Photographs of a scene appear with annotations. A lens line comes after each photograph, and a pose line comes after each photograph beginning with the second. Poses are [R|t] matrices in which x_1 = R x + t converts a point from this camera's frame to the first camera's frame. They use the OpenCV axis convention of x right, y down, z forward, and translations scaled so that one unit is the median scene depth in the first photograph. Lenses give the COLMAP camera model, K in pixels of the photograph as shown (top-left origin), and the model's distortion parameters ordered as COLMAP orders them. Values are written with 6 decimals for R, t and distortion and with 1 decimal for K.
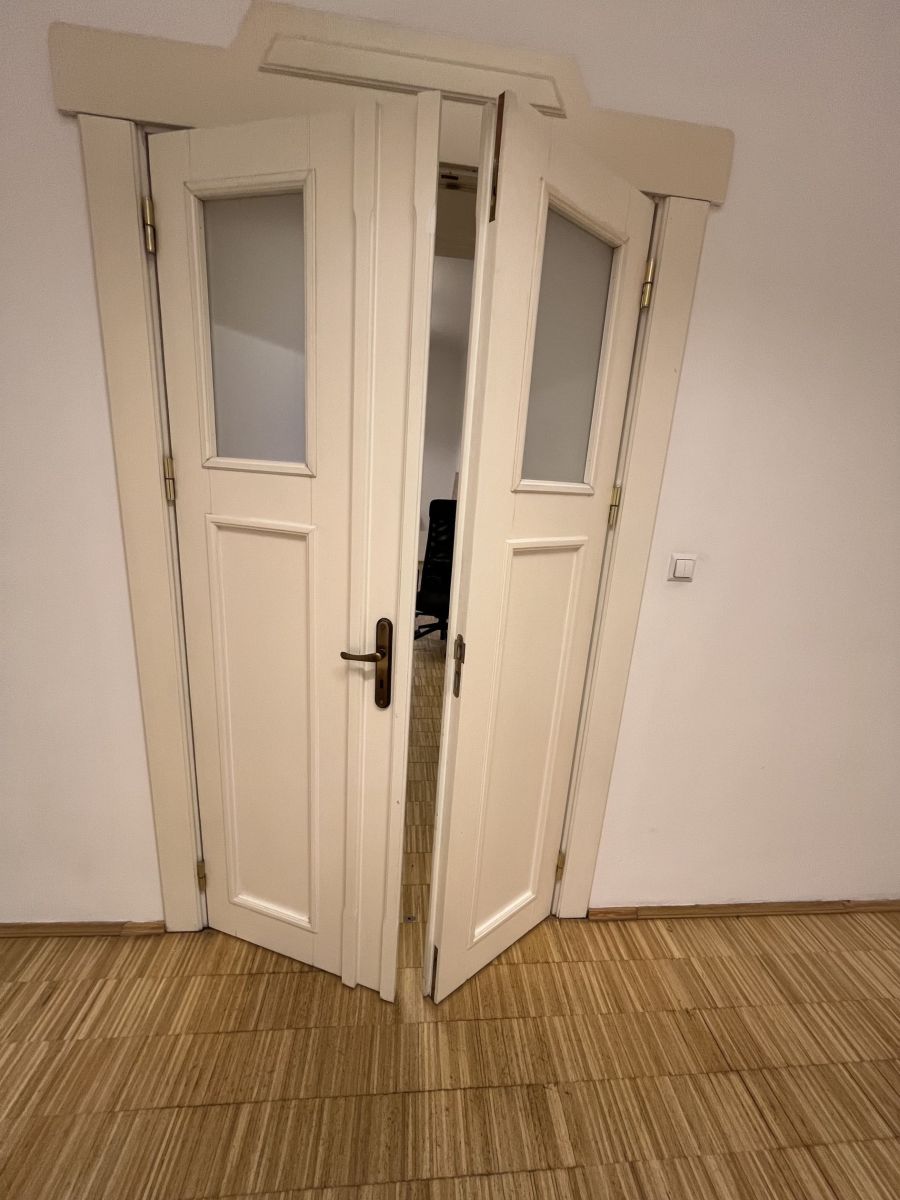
lens RADIAL K [[487.8, 0, 450.0], [0, 487.8, 600.0], [0, 0, 1]] dist [-0.000106, 0.000132]
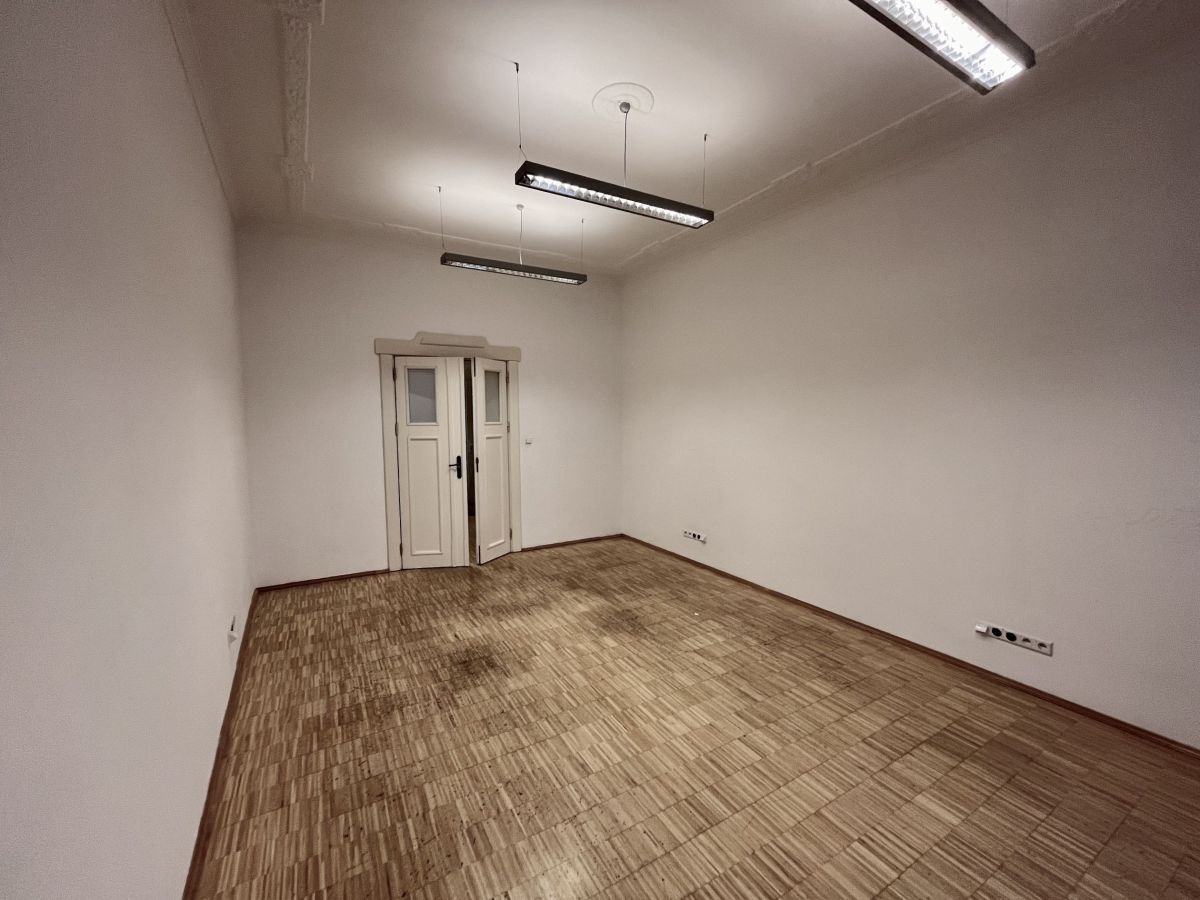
lens RADIAL K [[487.8, 0, 600.0], [0, 487.8, 450.0], [0, 0, 1]] dist [-0.000106, 0.000132]
pose [[0.902686, -0.102973, 0.417798, -0.759363], [0.177426, 0.973634, -0.143377, 0.782746], [-0.392018, 0.203553, 0.897156, -3.186318]]
